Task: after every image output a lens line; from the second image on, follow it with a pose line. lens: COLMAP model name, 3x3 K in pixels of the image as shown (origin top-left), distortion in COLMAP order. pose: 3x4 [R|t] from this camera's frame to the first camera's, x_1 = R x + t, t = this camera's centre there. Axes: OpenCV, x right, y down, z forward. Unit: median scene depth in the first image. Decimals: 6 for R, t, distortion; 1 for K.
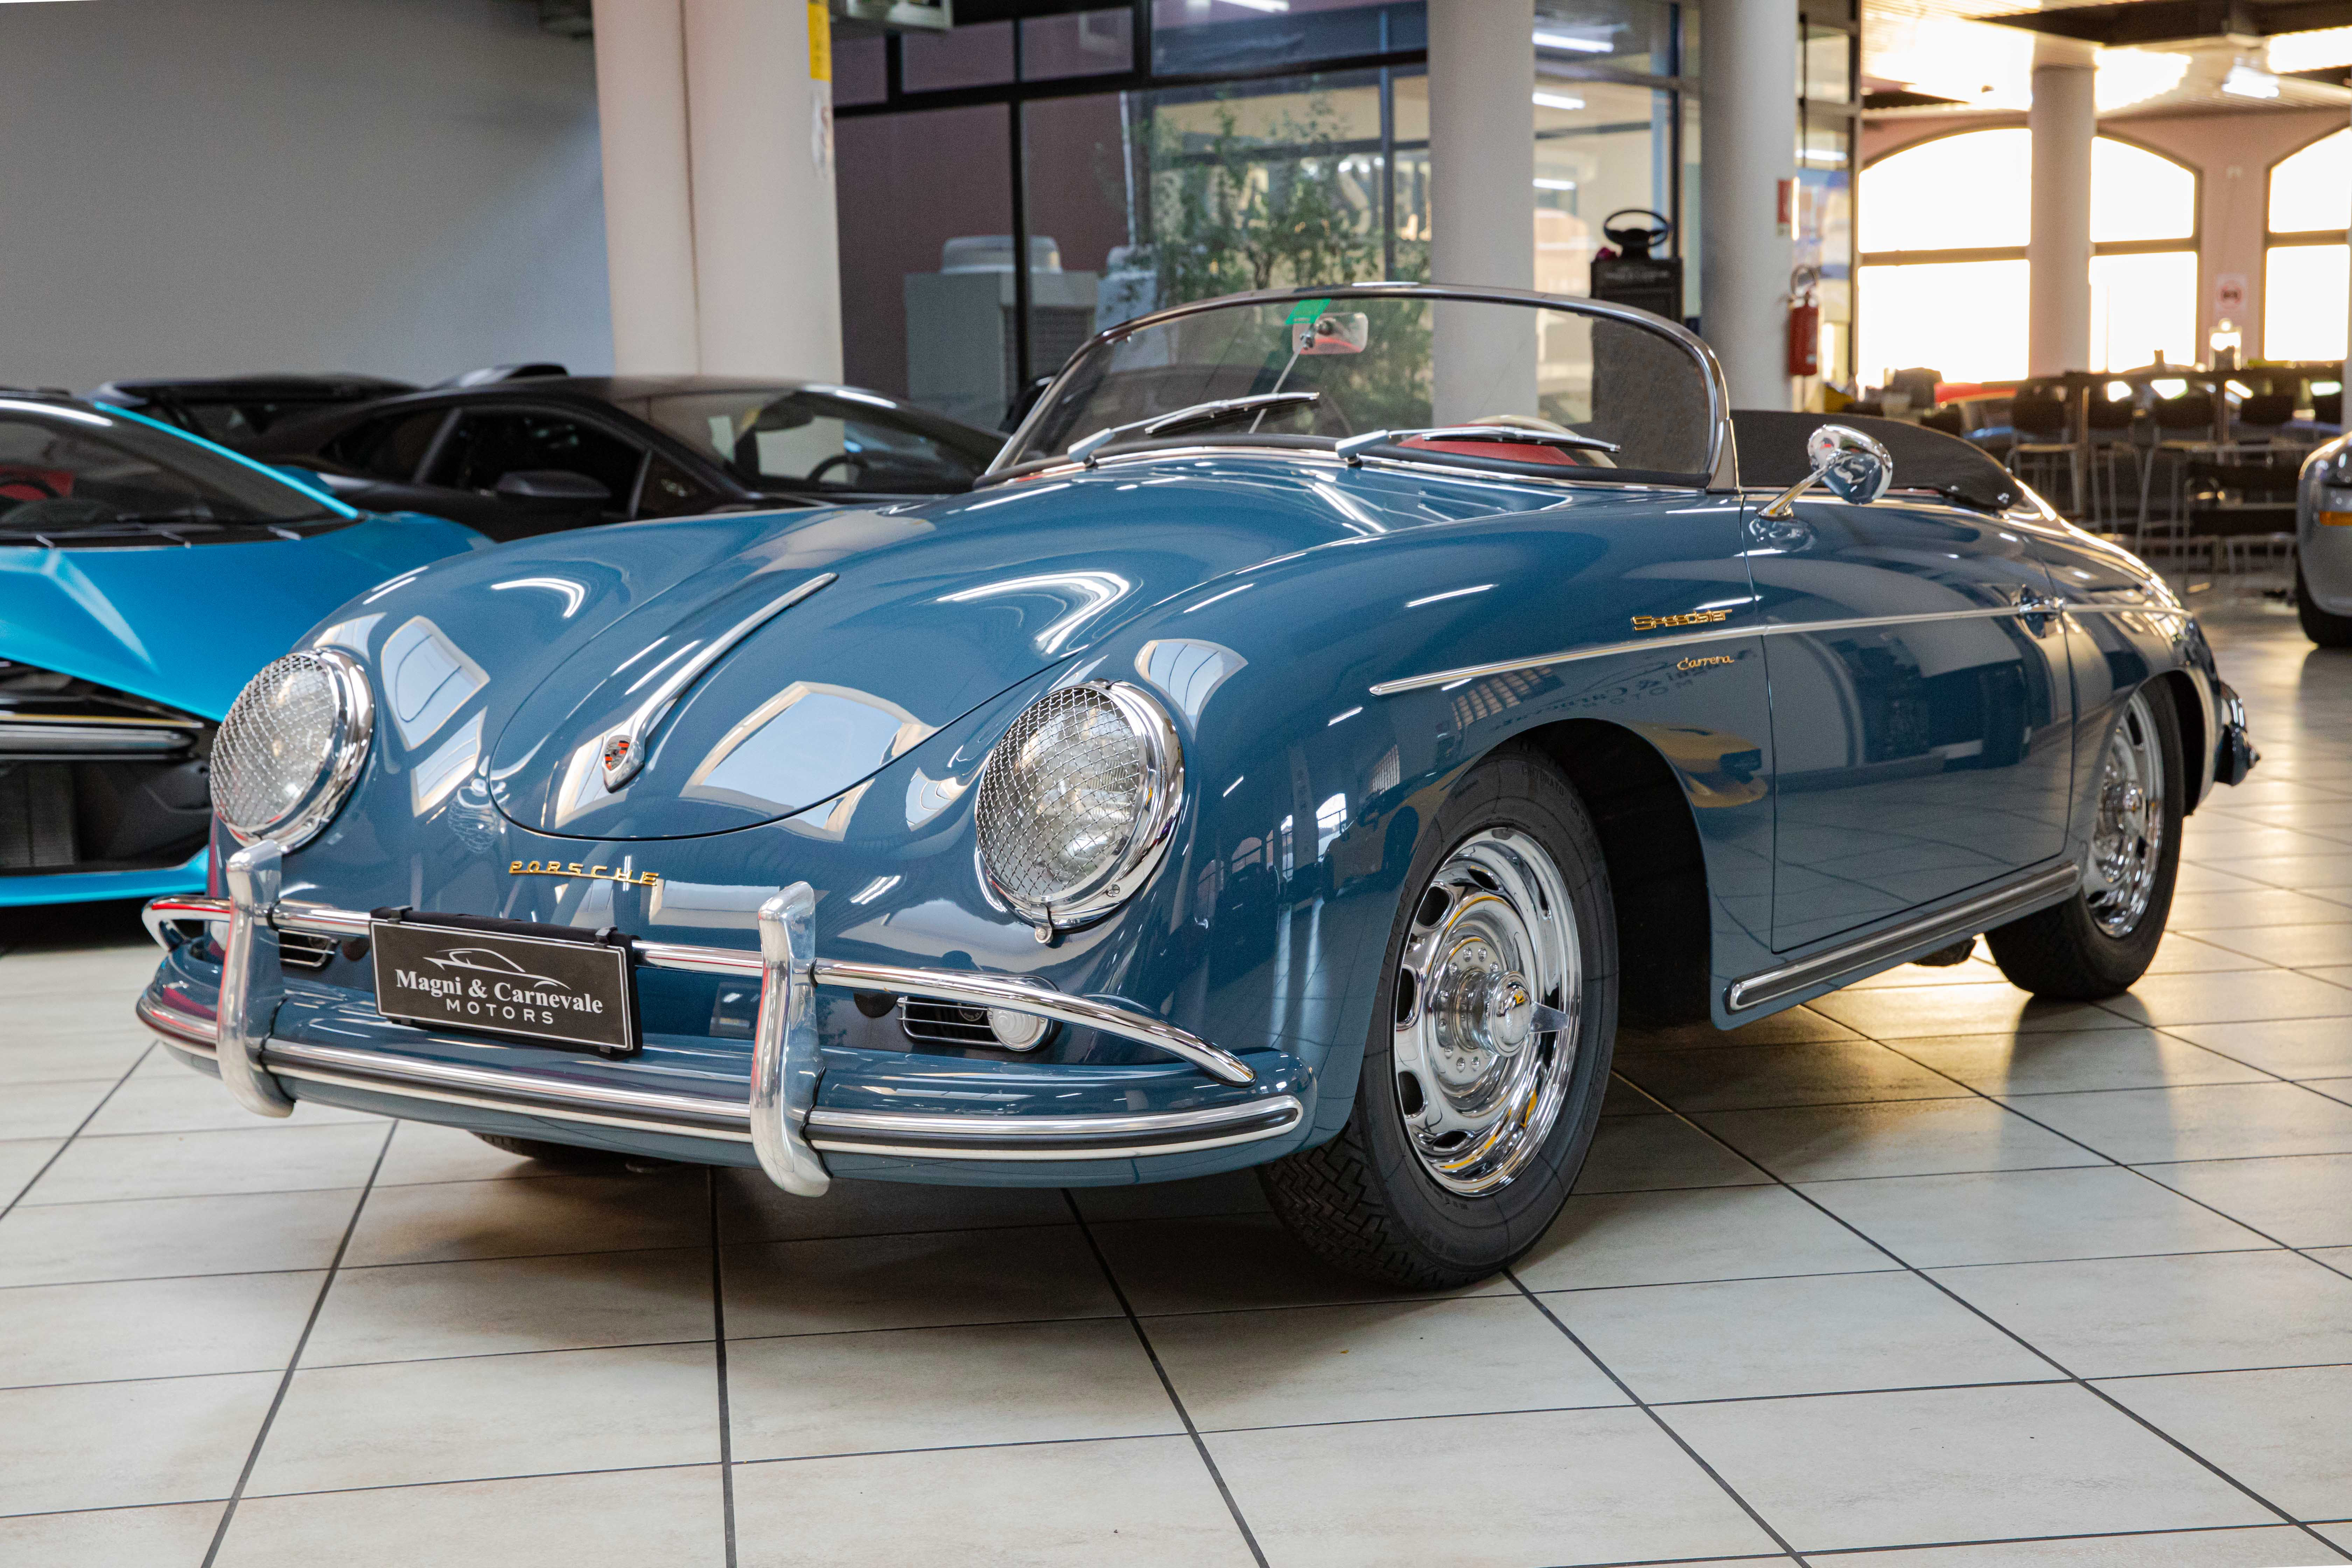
lens RADIAL K [[3421.0, 0, 1179.1], [0, 3421.0, 812.2], [0, 0, 1]] dist [0.102129, 0.031375]
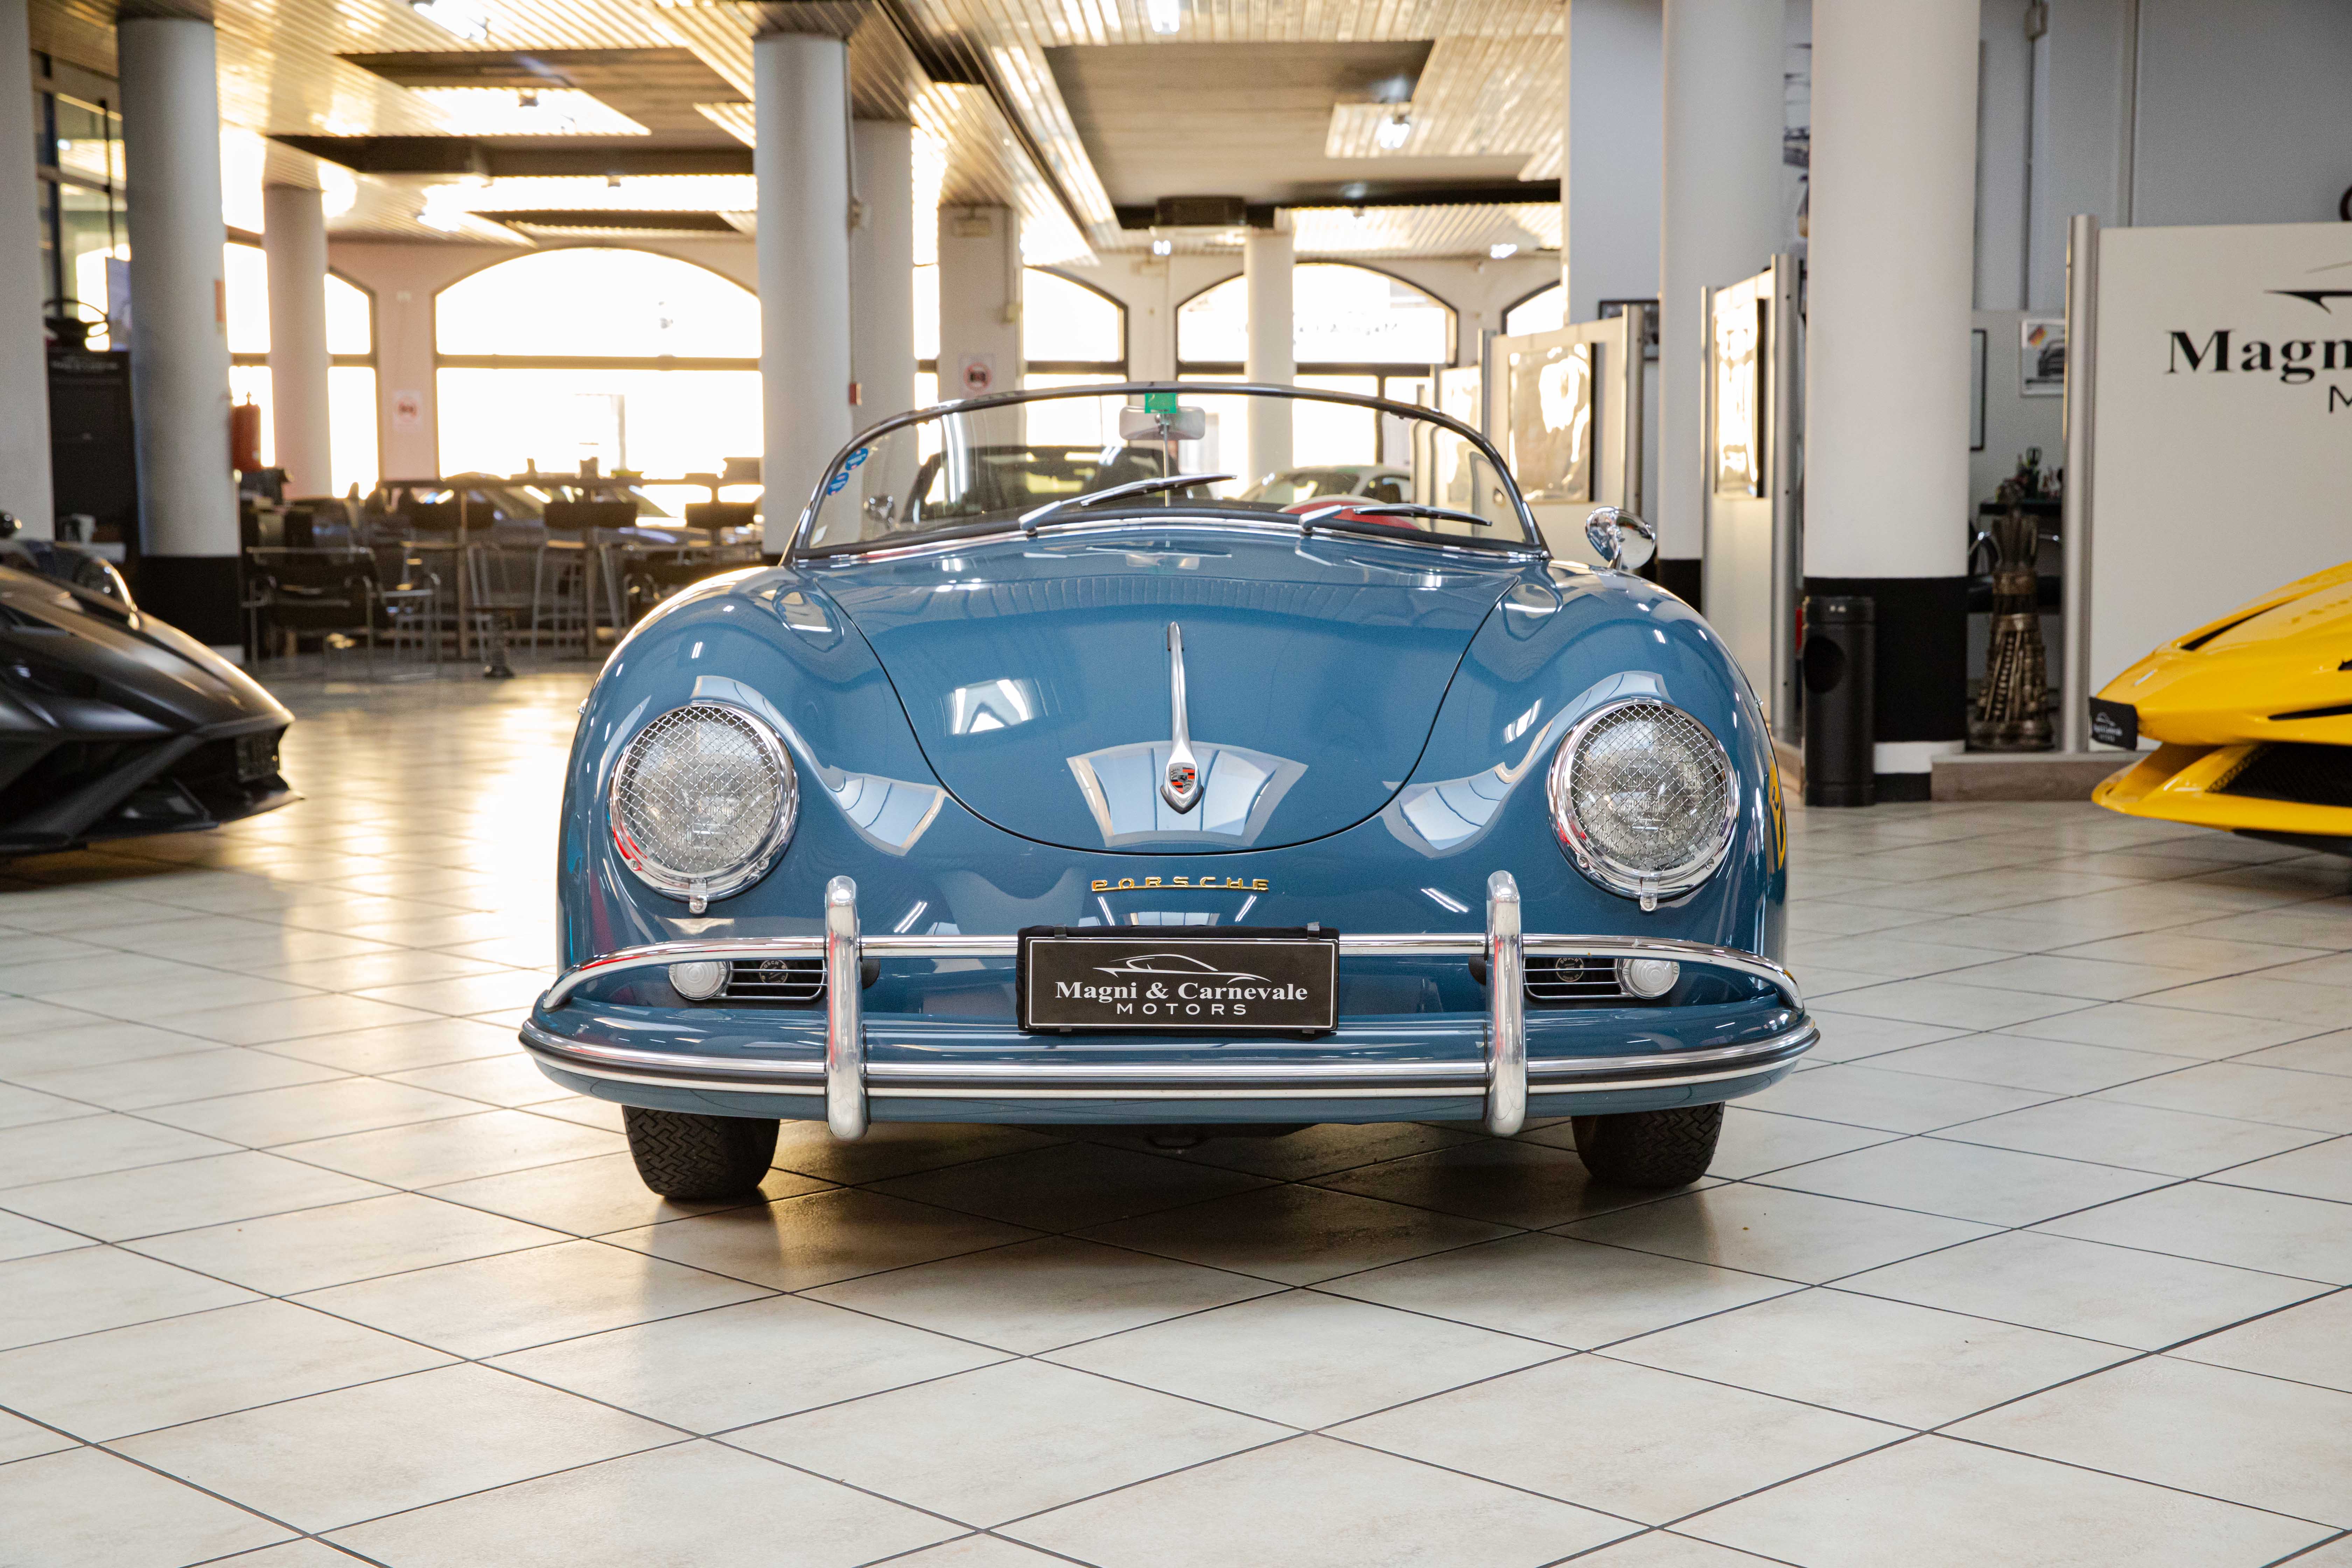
lens RADIAL K [[3361.9, 0, 1176.0], [0, 3361.9, 784.0], [0, 0, 1]] dist [0.104502, 0.022695]
pose [[0.798858, -0.033685, 0.600576, -0.832126], [0.056621, 0.998209, -0.019327, 0.005686], [-0.598849, 0.049445, 0.799334, 0.118459]]
